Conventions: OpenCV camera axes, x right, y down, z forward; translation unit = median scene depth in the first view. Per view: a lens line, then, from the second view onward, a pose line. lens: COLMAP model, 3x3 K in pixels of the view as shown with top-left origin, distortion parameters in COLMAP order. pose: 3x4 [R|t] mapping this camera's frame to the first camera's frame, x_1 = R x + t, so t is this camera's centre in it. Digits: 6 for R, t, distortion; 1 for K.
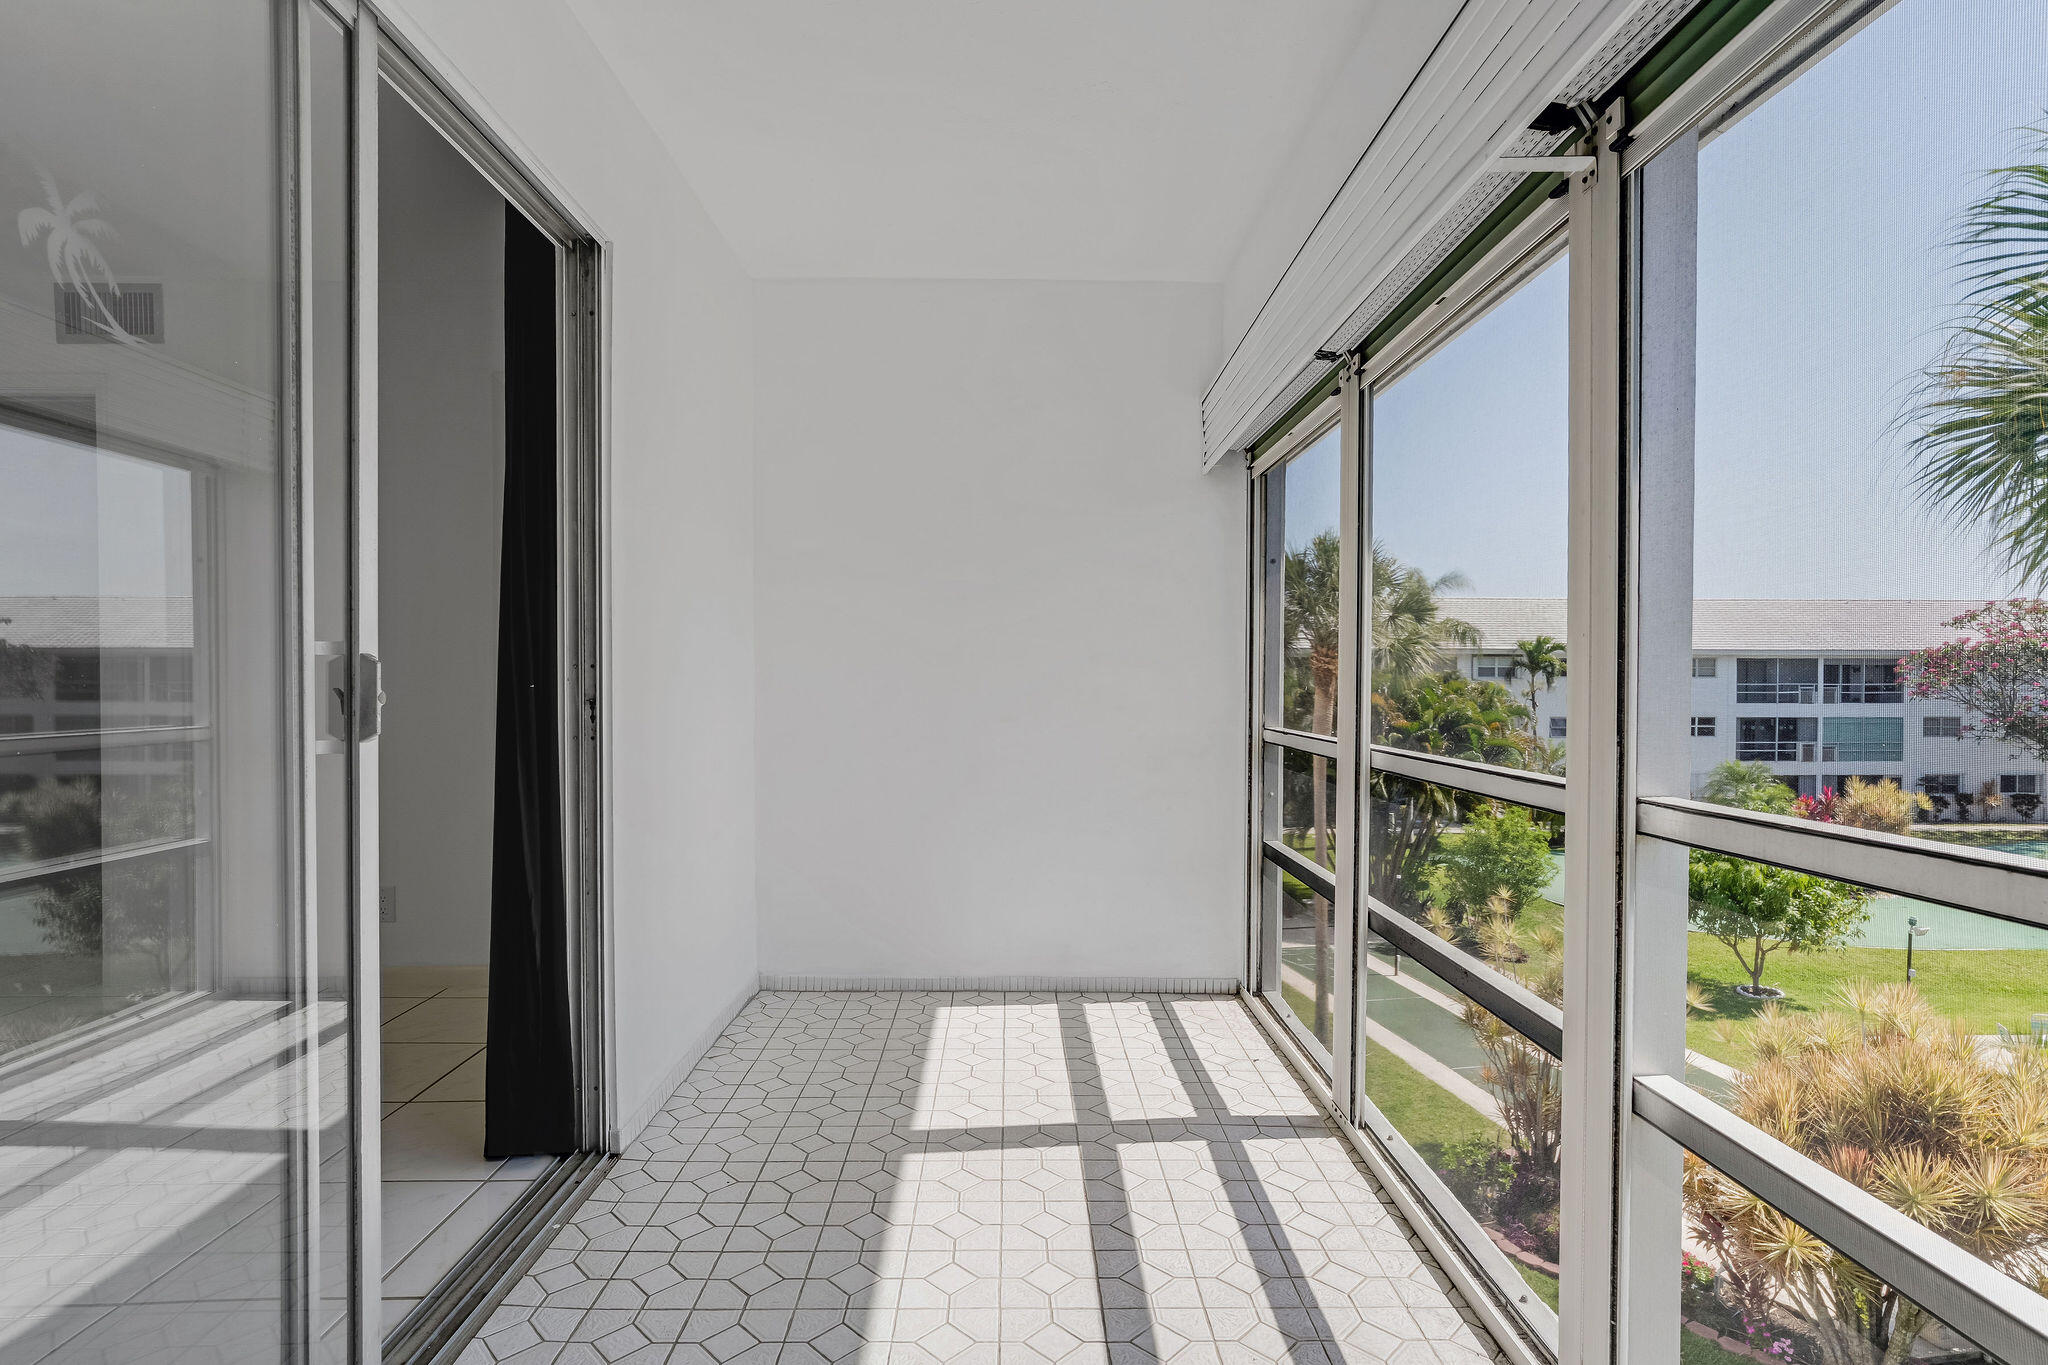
lens RADIAL K [[1011.2, 0, 1071.0], [0, 1011.2, 691.0], [0, 0, 1]] dist [-0.017263, -0.000060]
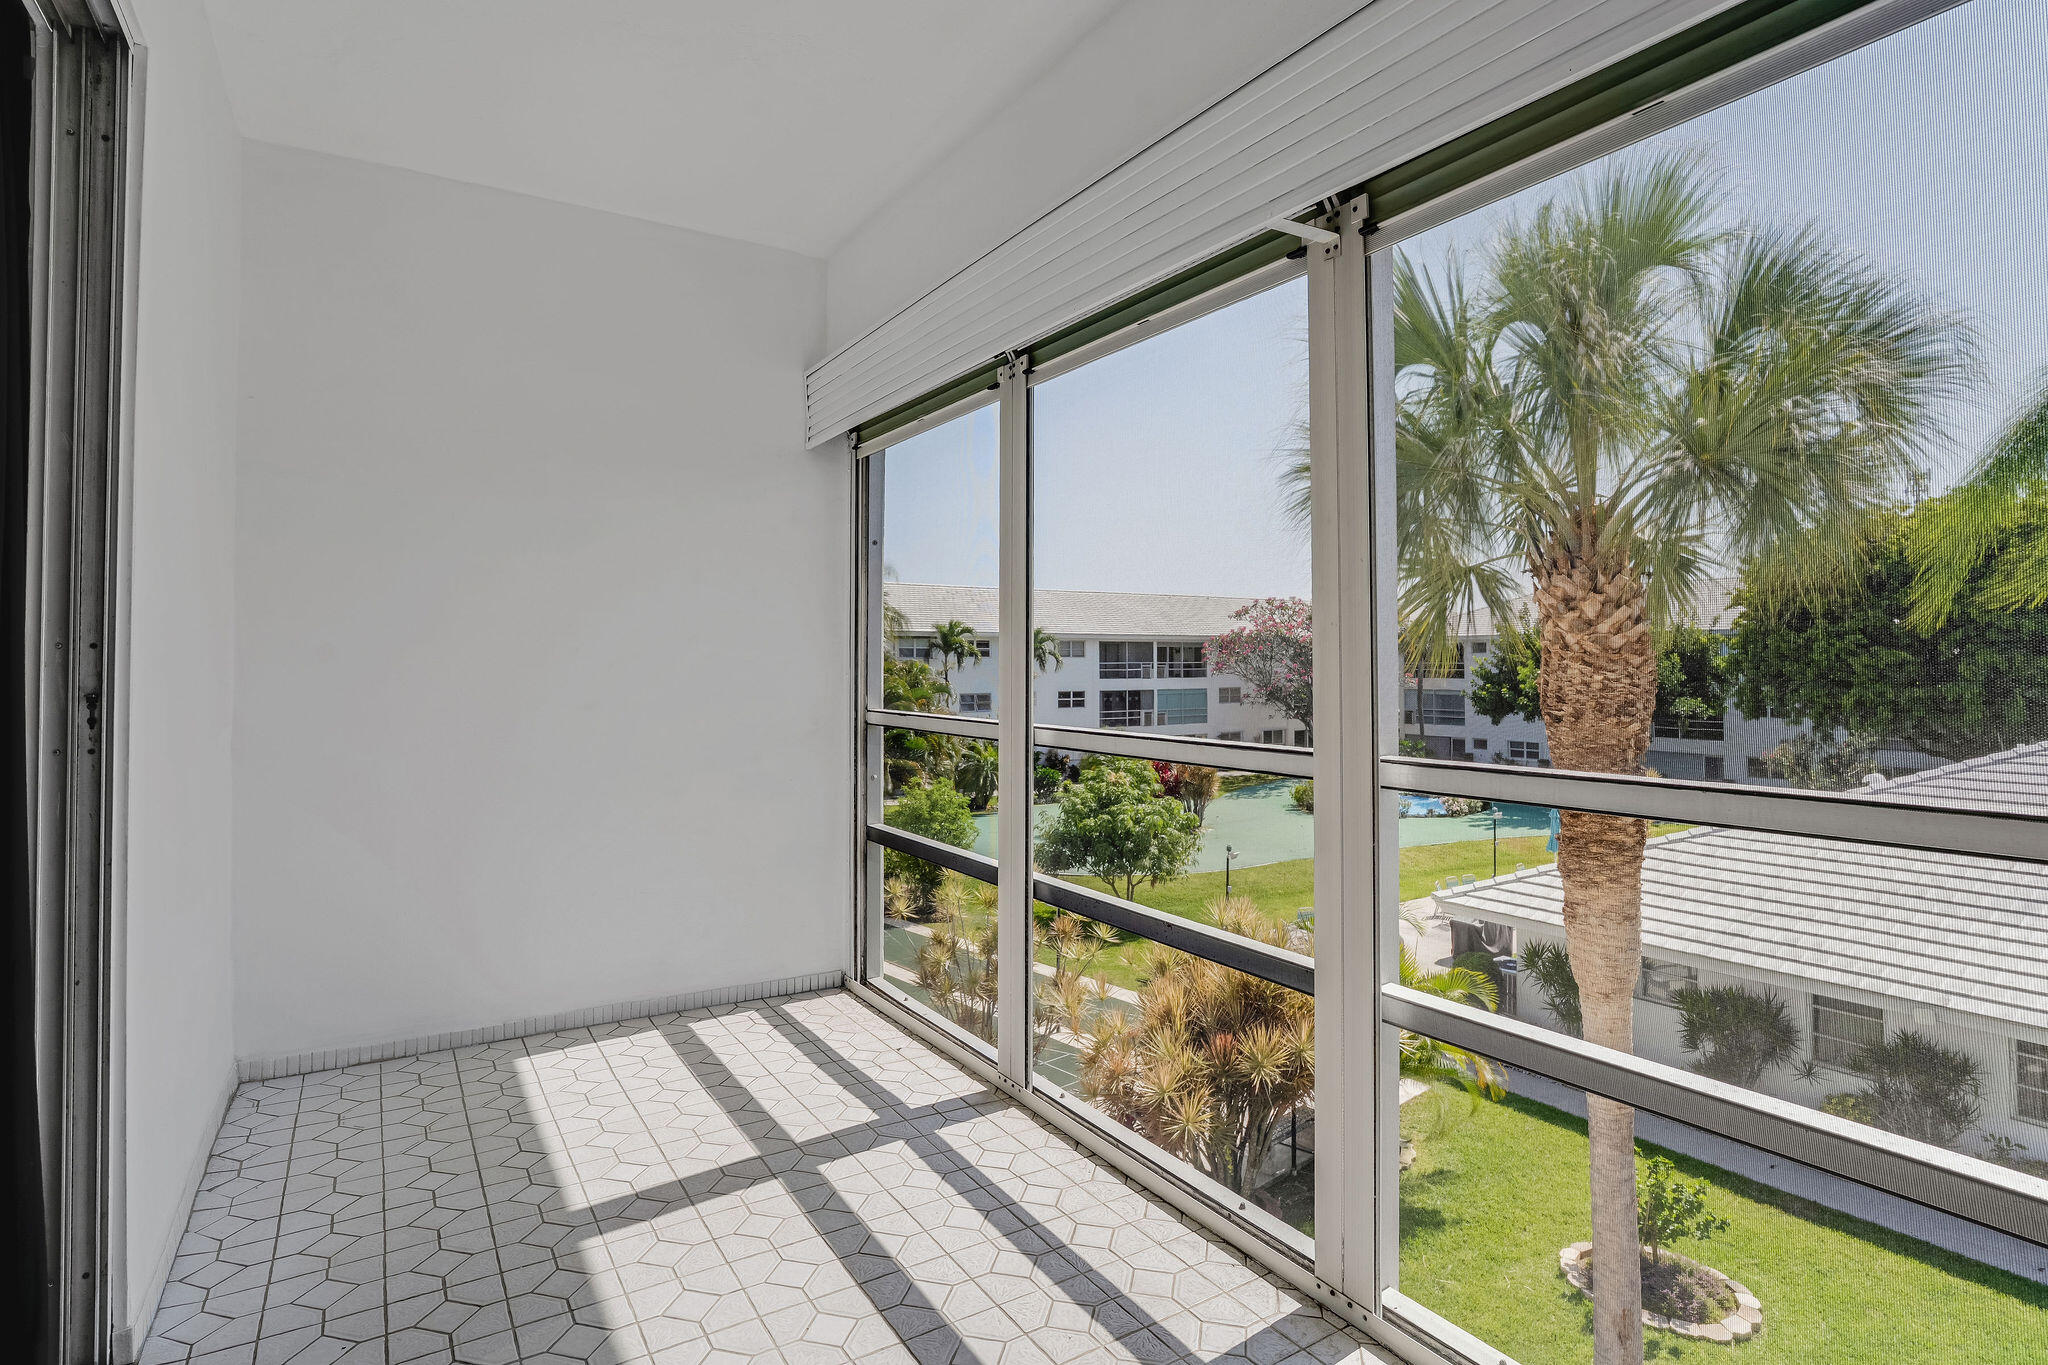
lens RADIAL K [[1011.2, 0, 1023.1], [0, 1011.2, 634.4], [0, 0, 1]] dist [-0.017263, -0.000060]
pose [[0.860484, 0.010304, 0.509373, -0.181959], [0.008349, 0.999376, -0.034320, -0.002397], [-0.509409, 0.033785, 0.859861, 0.065666]]
